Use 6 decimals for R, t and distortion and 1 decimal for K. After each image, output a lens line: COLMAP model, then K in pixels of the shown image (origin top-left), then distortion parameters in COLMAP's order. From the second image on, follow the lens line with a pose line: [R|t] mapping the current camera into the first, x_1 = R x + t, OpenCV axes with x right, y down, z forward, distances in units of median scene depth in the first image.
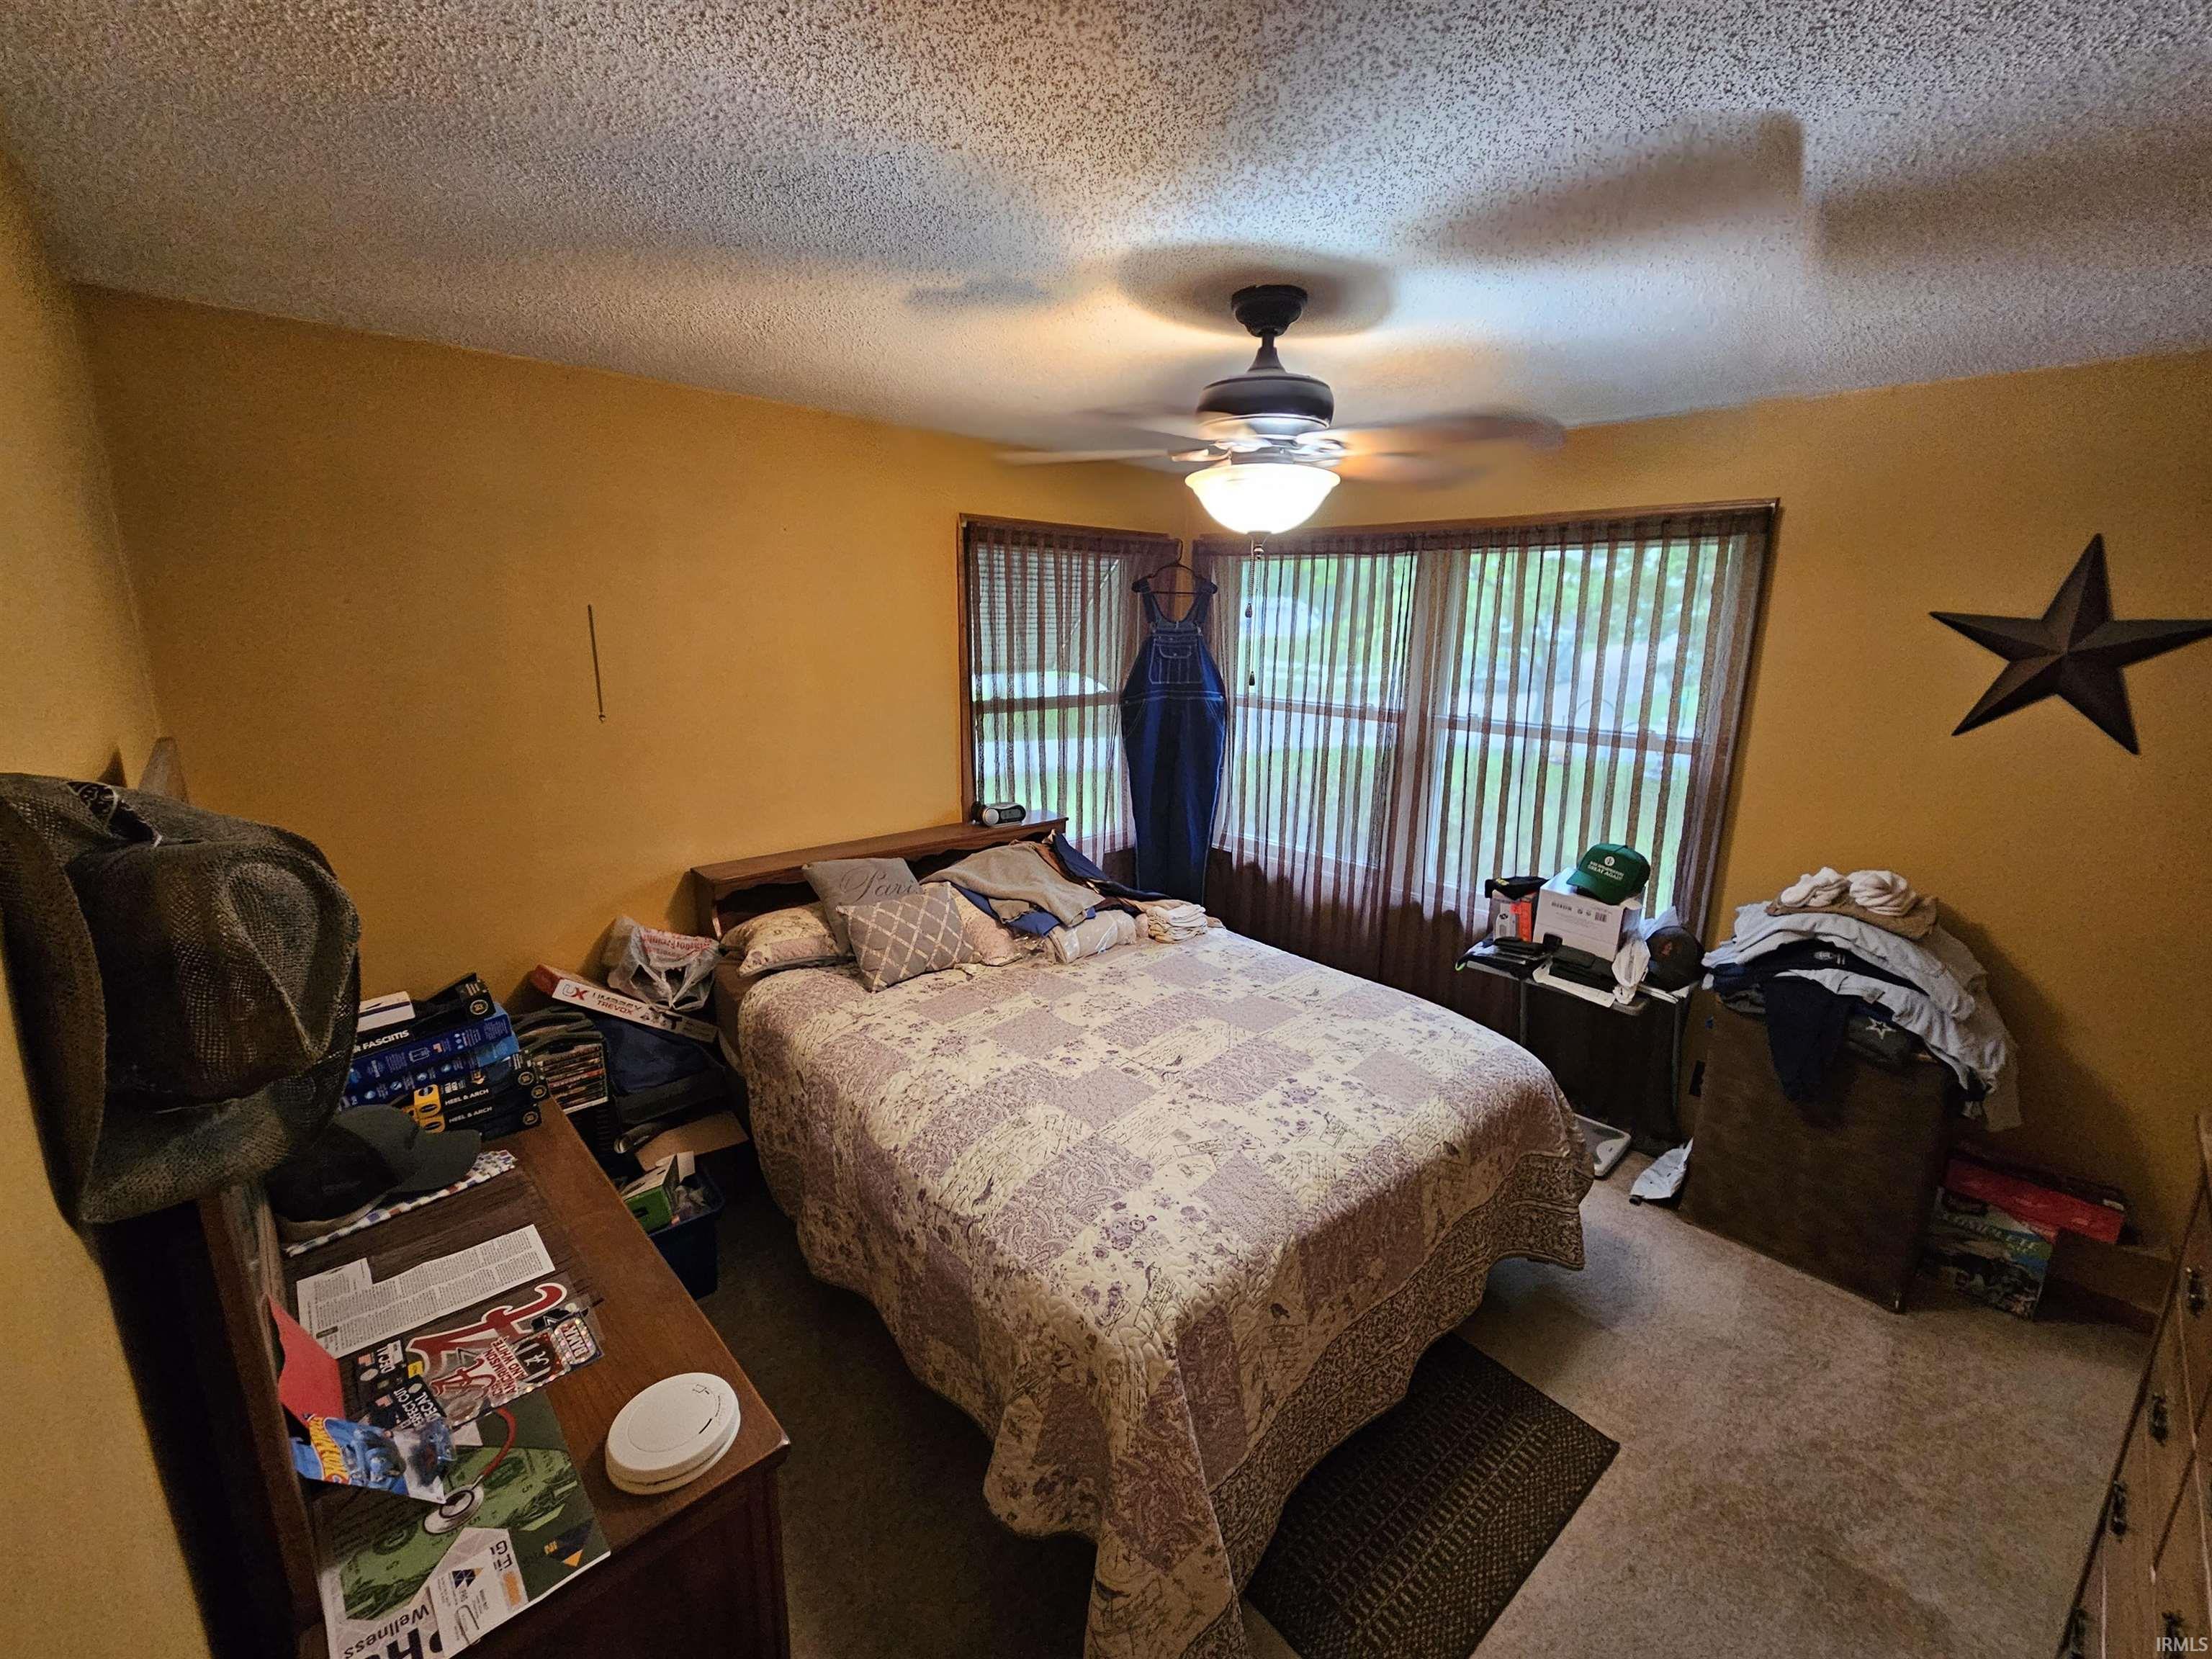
lens RADIAL K [[915.3, 0, 1122.1], [0, 915.3, 825.4], [0, 0, 1]] dist [0.007952, 0.000085]
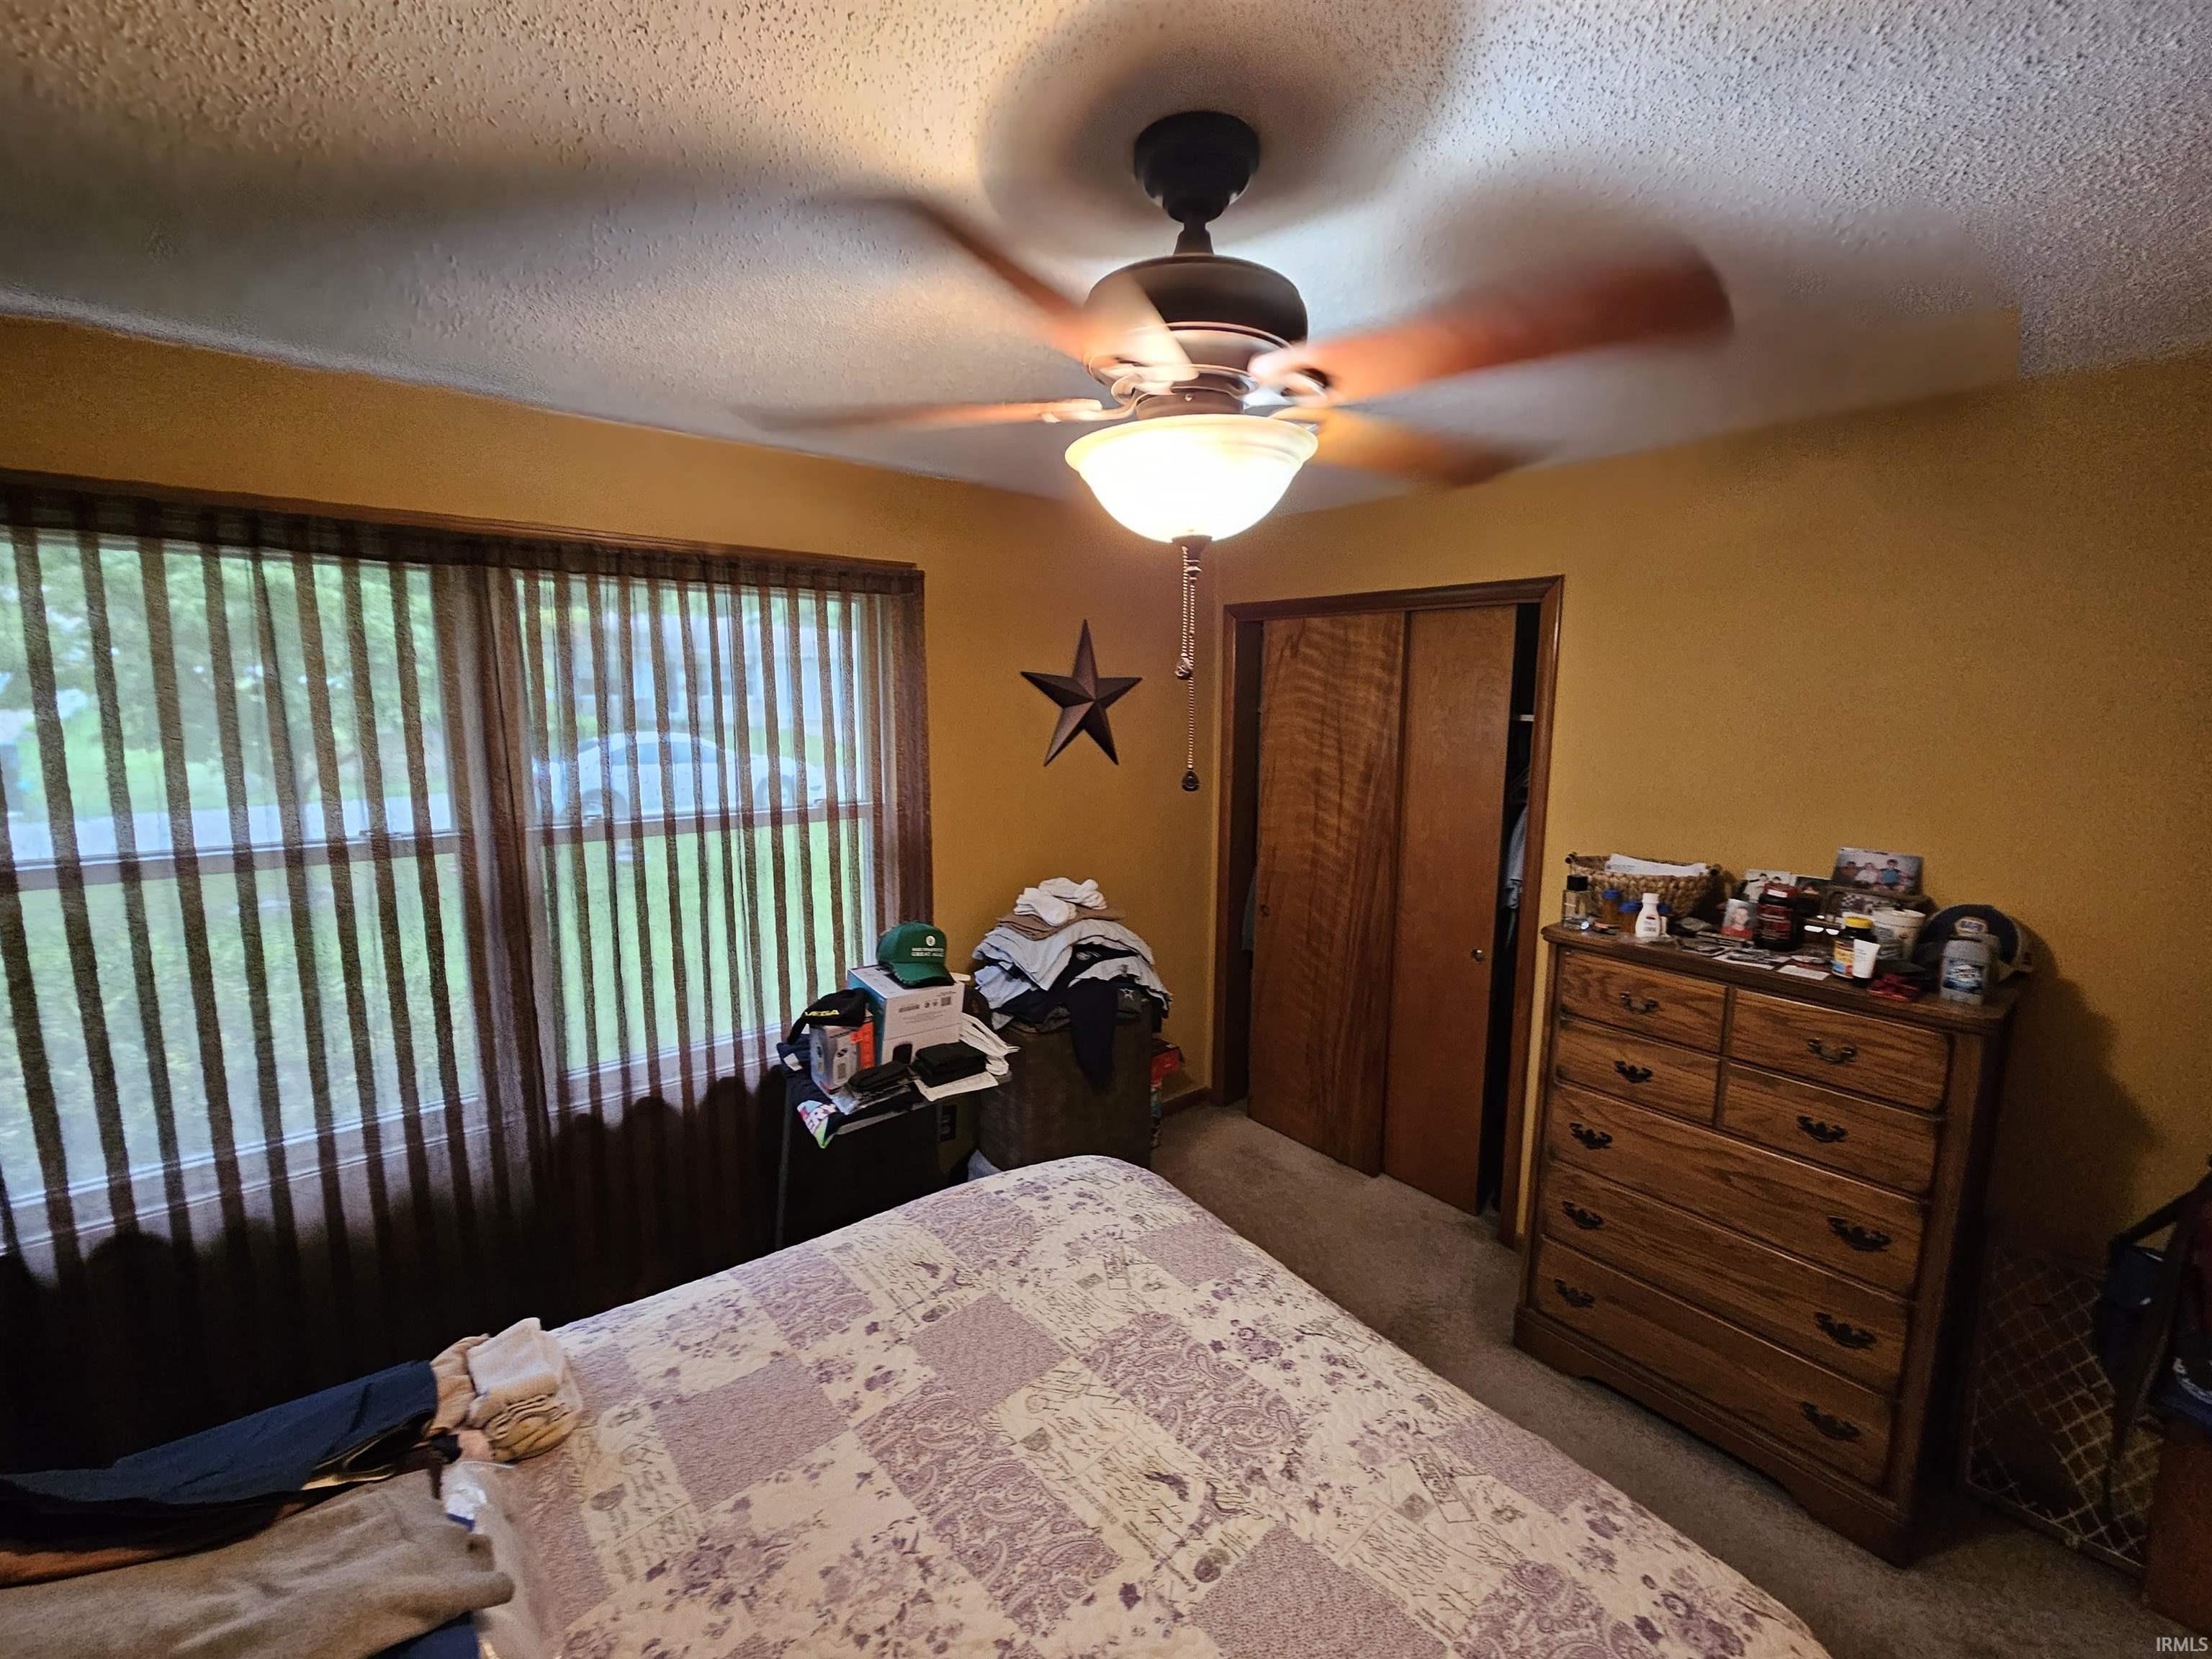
lens RADIAL K [[917.9, 0, 1111.0], [0, 917.9, 819.6], [0, 0, 1]] dist [0.006989, -0.000544]
pose [[0.065097, -0.158337, 0.985237, -0.380205], [0.212401, 0.966904, 0.141357, -0.189700], [-0.975012, 0.200064, 0.096574, 0.807899]]
